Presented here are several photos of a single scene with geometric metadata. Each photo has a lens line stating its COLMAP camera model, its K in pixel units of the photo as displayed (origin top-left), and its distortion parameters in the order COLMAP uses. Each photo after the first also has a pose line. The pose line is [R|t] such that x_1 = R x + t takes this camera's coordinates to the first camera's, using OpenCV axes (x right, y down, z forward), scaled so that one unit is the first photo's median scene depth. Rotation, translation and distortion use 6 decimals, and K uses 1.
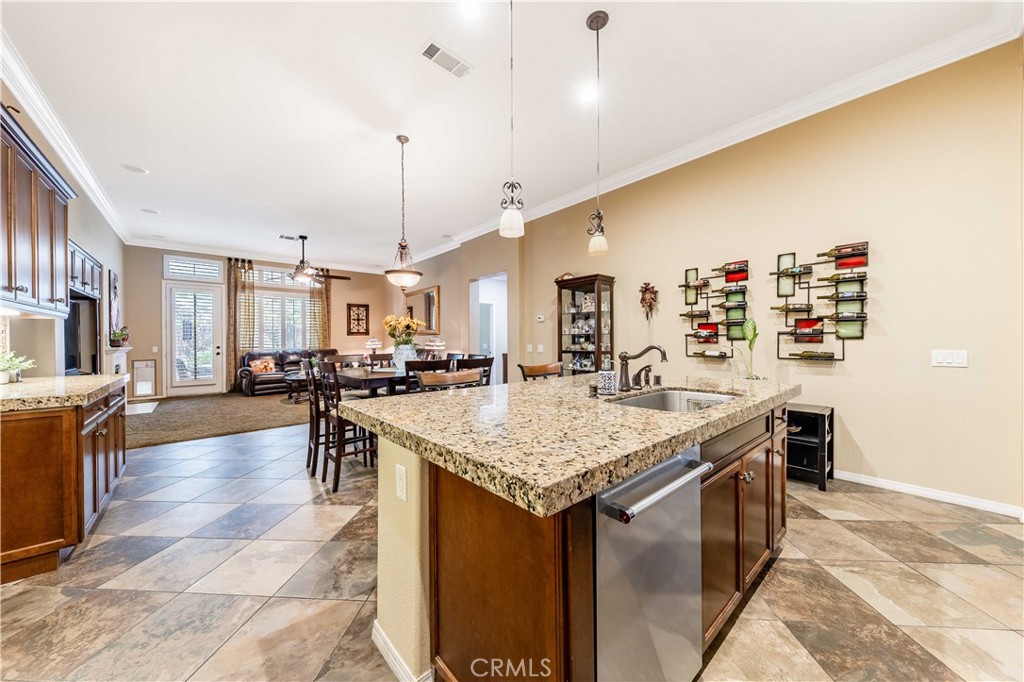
lens RADIAL K [[352.7, 0, 509.4], [0, 352.7, 341.6], [0, 0, 1]] dist [-0.000505, -0.000123]
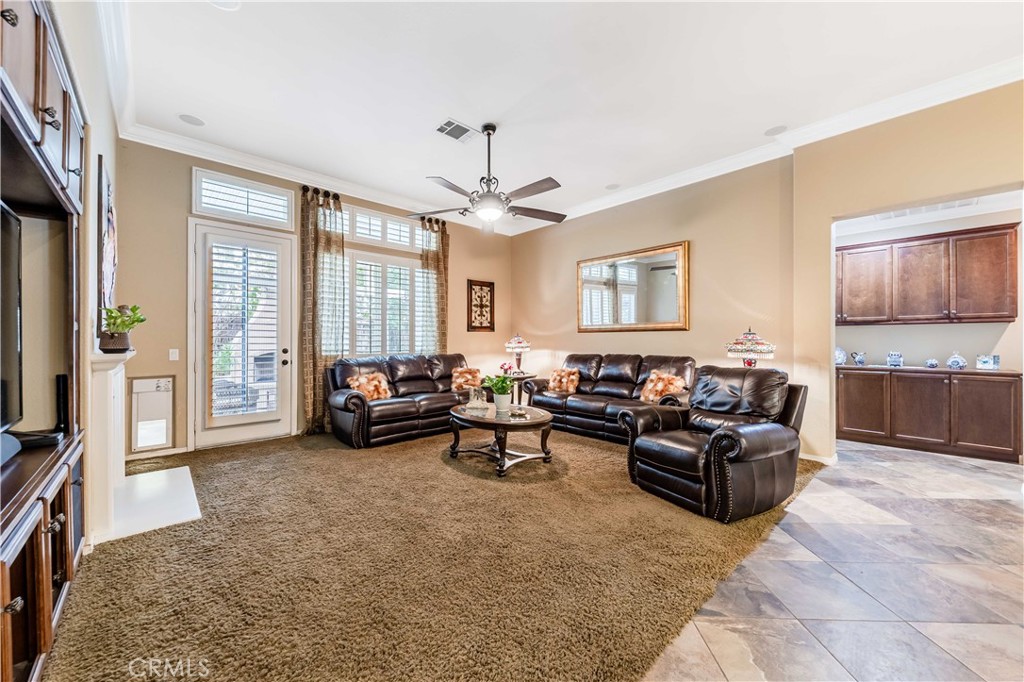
lens RADIAL K [[380.5, 0, 504.8], [0, 380.5, 339.0], [0, 0, 1]] dist [0.001029, -0.000076]
pose [[0.999669, 0.006281, 0.024948, -0.496060], [-0.006088, 0.999951, -0.007773, 0.000784], [-0.024996, 0.007619, 0.999659, 0.404461]]
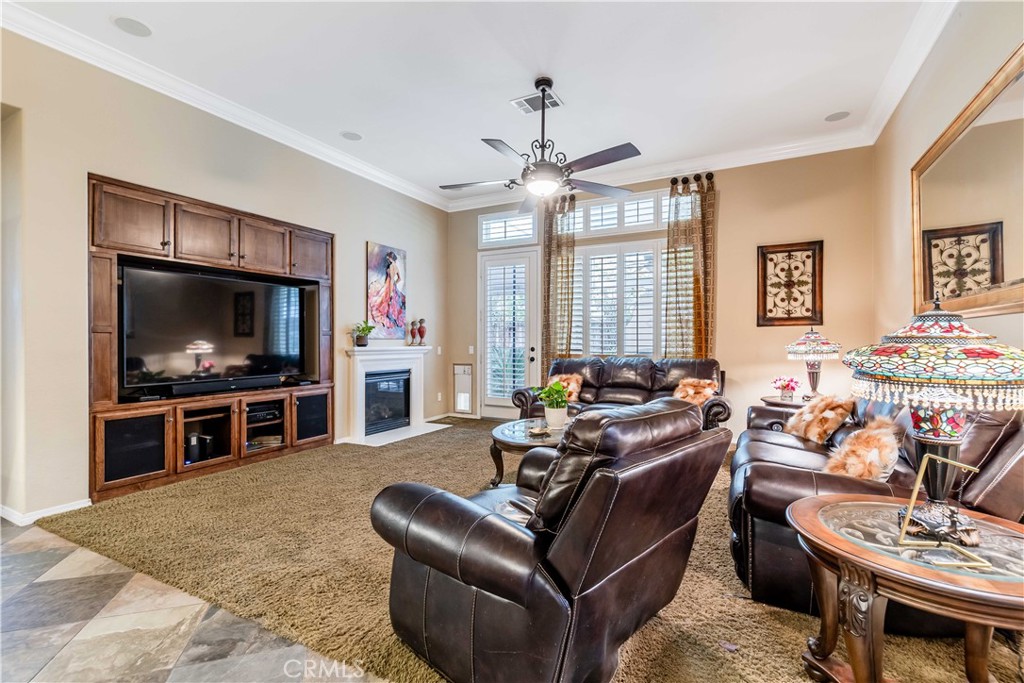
lens RADIAL K [[457.2, 0, 516.1], [0, 457.2, 342.4], [0, 0, 1]] dist [0.021404, -0.000141]
pose [[0.369397, 0.011114, -0.929205, -0.090687], [-0.006741, 0.999934, 0.009280, -0.002552], [0.929247, 0.002835, 0.369447, 0.665858]]
